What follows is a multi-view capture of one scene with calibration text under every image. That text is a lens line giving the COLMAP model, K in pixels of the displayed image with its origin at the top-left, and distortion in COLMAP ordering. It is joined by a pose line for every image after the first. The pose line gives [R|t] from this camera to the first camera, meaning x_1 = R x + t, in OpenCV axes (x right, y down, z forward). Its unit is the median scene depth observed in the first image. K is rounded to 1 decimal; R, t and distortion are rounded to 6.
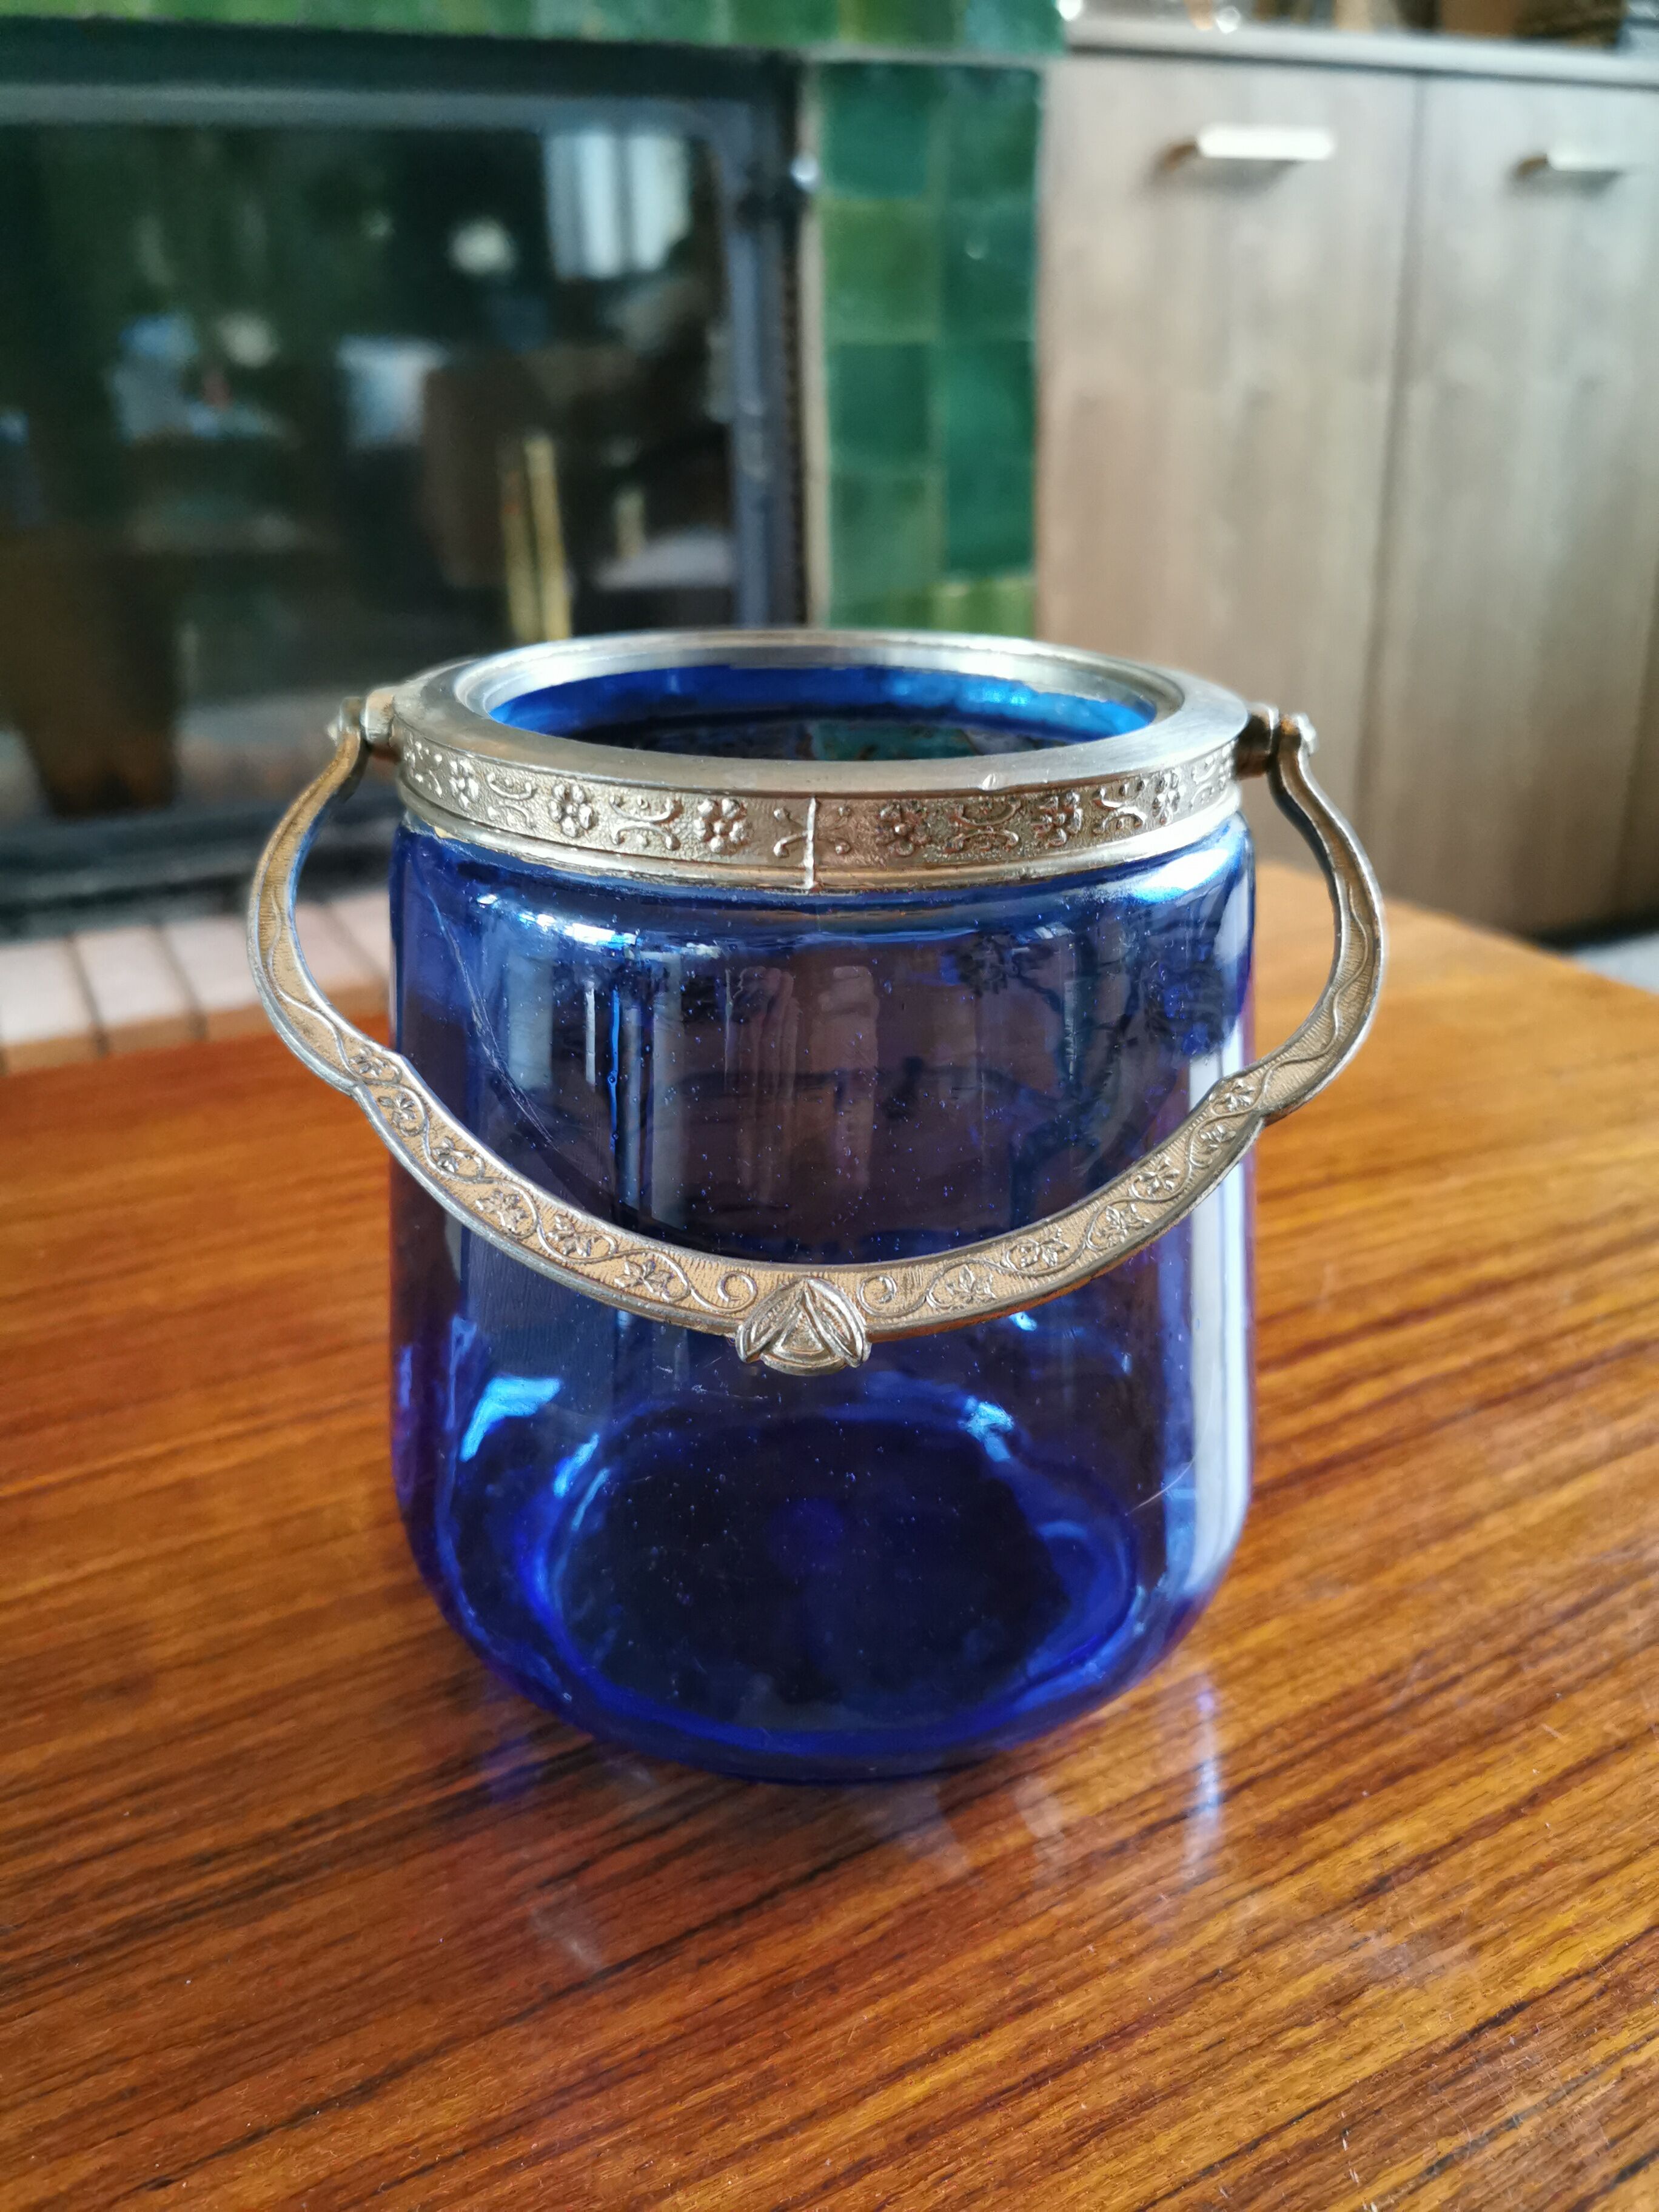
lens RADIAL K [[1955.1, 0, 845.5], [0, 1955.1, 1138.3], [0, 0, 1]] dist [-0.004381, -0.073371]
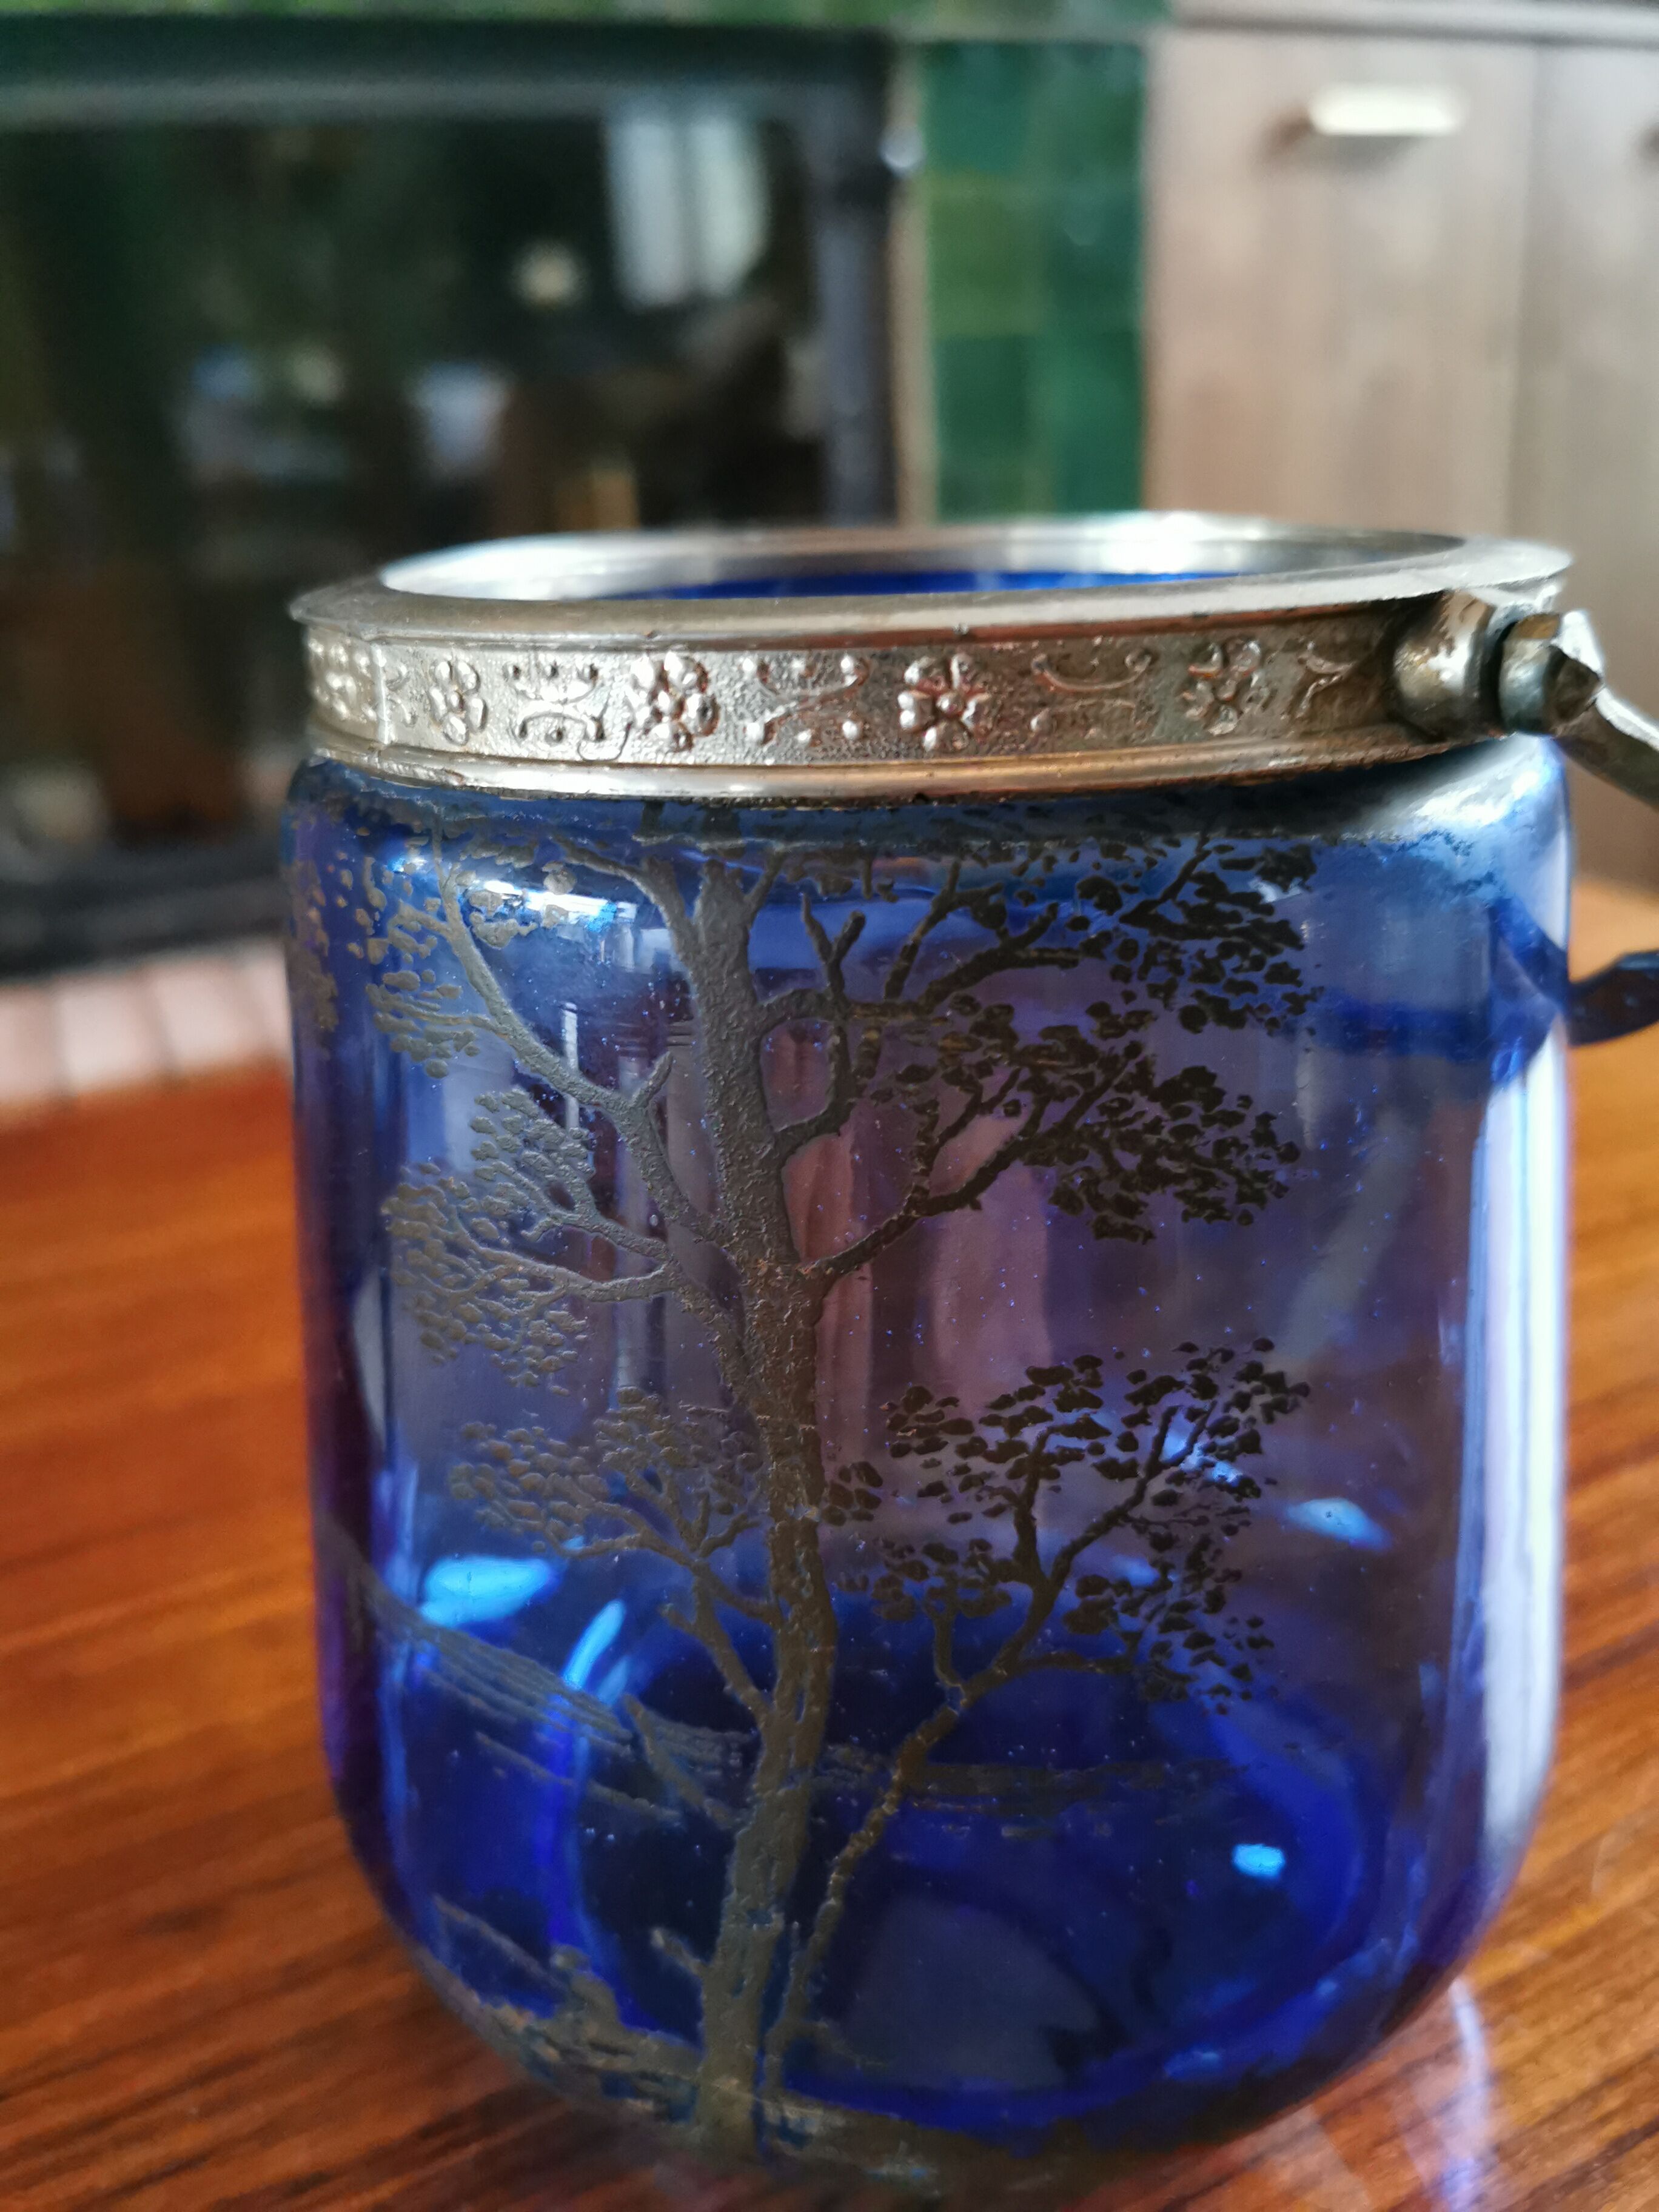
lens RADIAL K [[1955.1, 0, 810.0], [0, 1955.1, 1114.0], [0, 0, 1]] dist [-0.004381, -0.073371]
pose [[0.998791, -0.011924, -0.047696, -0.093313], [0.010366, 0.999409, -0.032777, -0.001759], [0.048059, 0.032243, 0.998324, 0.258055]]
